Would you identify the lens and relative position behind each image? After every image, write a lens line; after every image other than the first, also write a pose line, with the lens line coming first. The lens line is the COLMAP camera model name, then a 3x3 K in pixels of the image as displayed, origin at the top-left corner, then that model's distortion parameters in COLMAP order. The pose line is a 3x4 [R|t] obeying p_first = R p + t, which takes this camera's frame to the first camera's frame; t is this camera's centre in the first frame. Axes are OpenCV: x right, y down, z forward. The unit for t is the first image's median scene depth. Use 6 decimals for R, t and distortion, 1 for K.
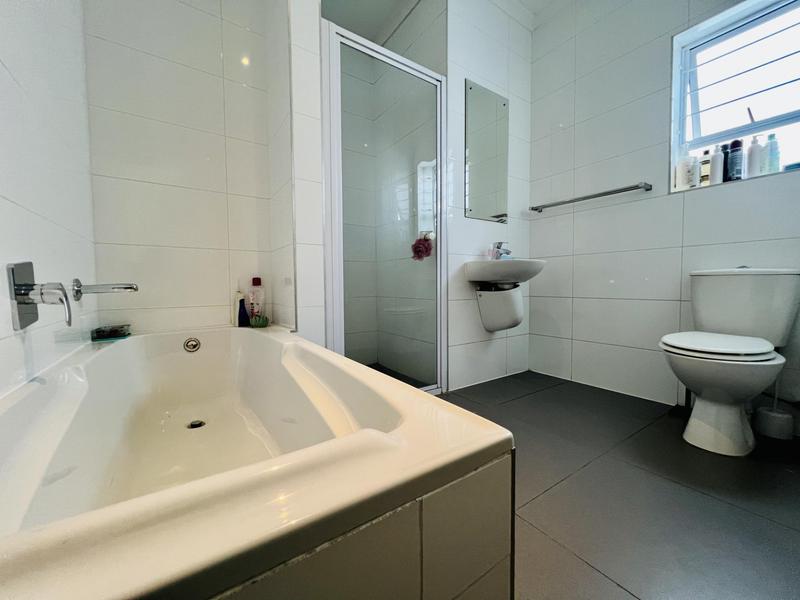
lens RADIAL K [[319.5, 0, 396.9], [0, 319.5, 300.0], [0, 0, 1]] dist [-0.000351, -0.000151]
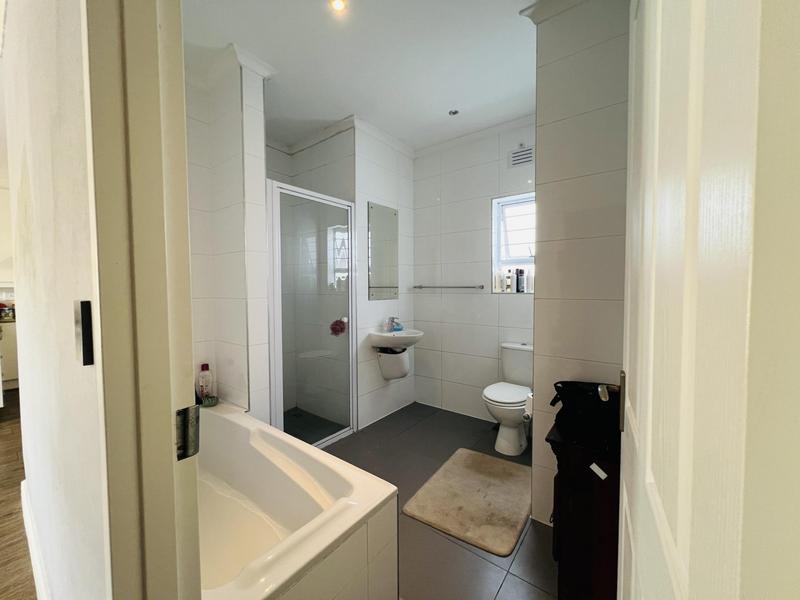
lens RADIAL K [[319.5, 0, 396.9], [0, 319.5, 300.0], [0, 0, 1]] dist [-0.000351, -0.000151]
pose [[0.949538, -0.009018, 0.313521, -0.105247], [0.012252, 0.999890, -0.008346, -0.258572], [-0.313412, 0.011767, 0.949544, -0.351209]]
